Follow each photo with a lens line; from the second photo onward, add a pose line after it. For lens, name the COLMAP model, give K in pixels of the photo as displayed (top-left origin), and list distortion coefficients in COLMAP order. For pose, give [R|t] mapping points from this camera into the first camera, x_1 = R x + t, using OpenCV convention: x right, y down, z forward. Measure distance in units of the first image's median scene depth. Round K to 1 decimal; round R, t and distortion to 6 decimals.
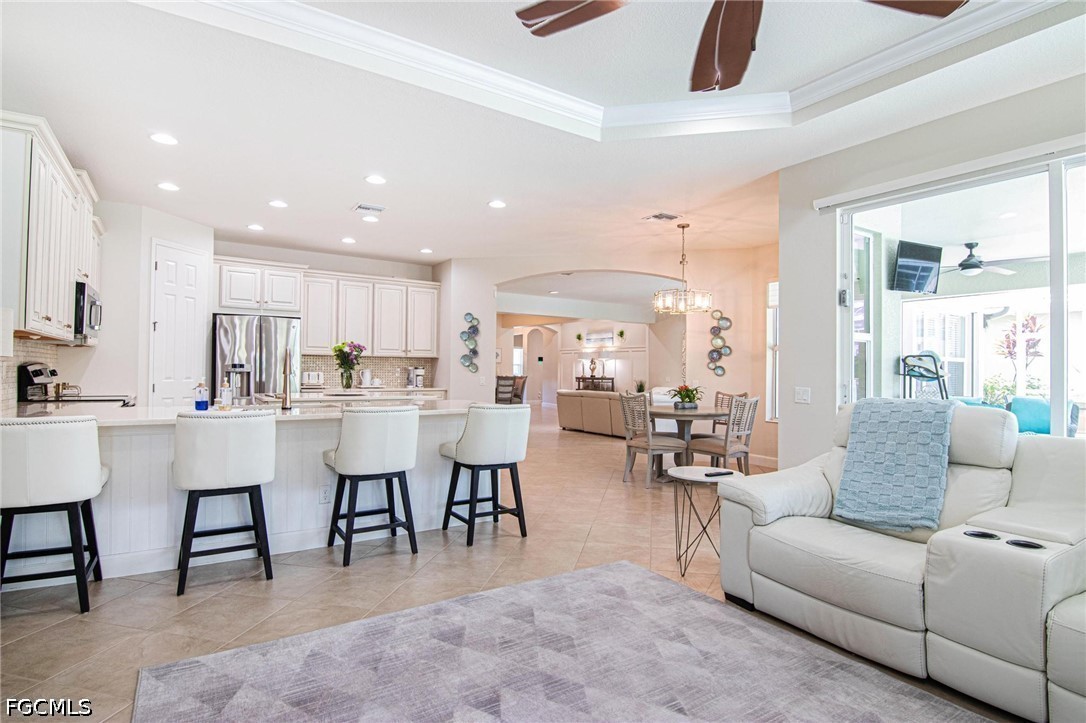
lens RADIAL K [[552.1, 0, 536.7], [0, 552.1, 366.2], [0, 0, 1]] dist [-0.003924, -0.011221]
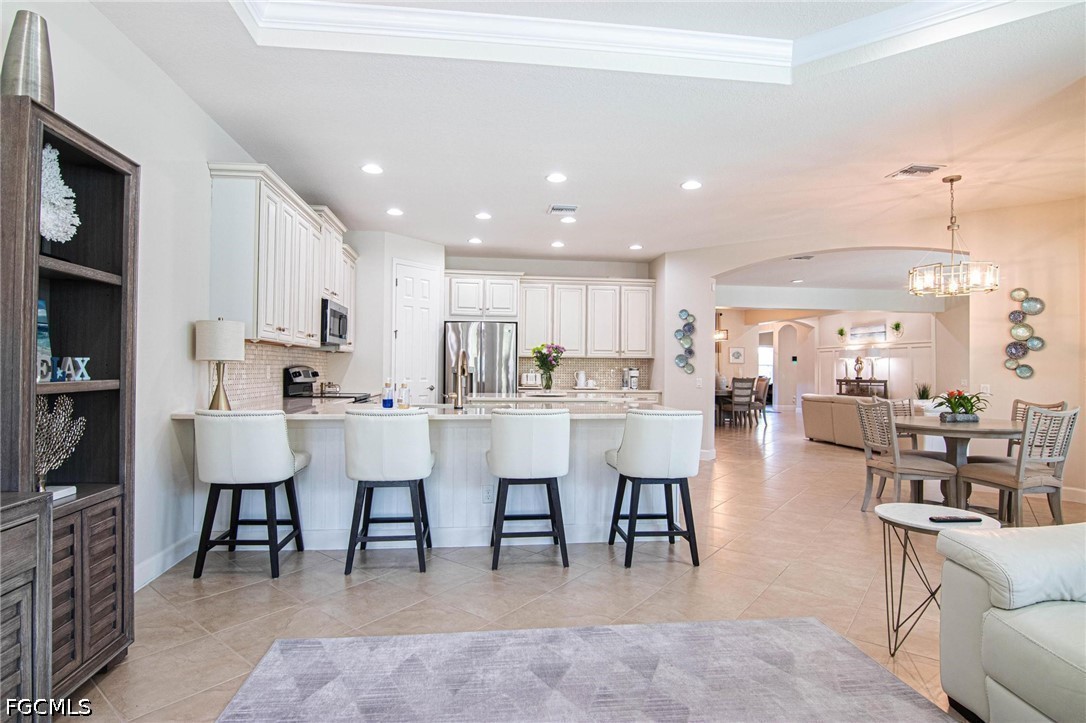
lens RADIAL K [[552.1, 0, 538.0], [0, 552.1, 364.9], [0, 0, 1]] dist [-0.003924, -0.011221]
pose [[0.896953, -0.007376, -0.442065, 0.116768], [0.005016, 0.999966, -0.006507, 0.002396], [0.442098, 0.003619, 0.896959, 0.106493]]
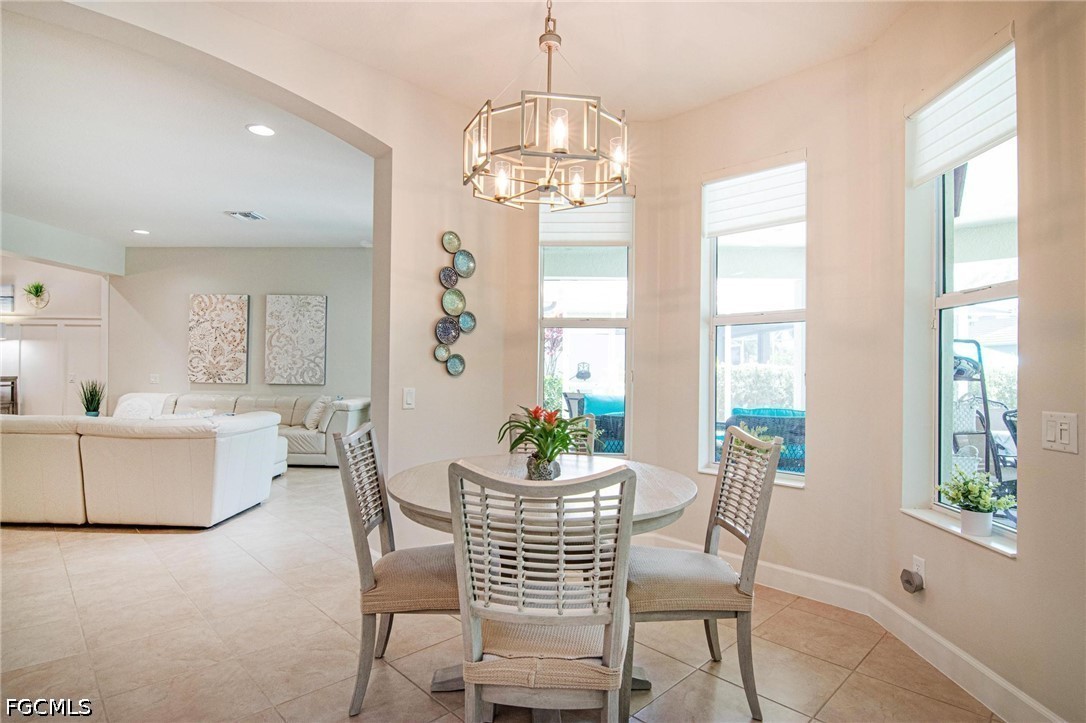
lens RADIAL K [[552.1, 0, 541.8], [0, 552.1, 367.6], [0, 0, 1]] dist [-0.003924, -0.011221]
pose [[0.556170, -0.007796, 0.831032, -0.019703], [-0.007286, 0.999872, 0.014256, 0.005718], [-0.831036, -0.013984, 0.556042, 1.079095]]
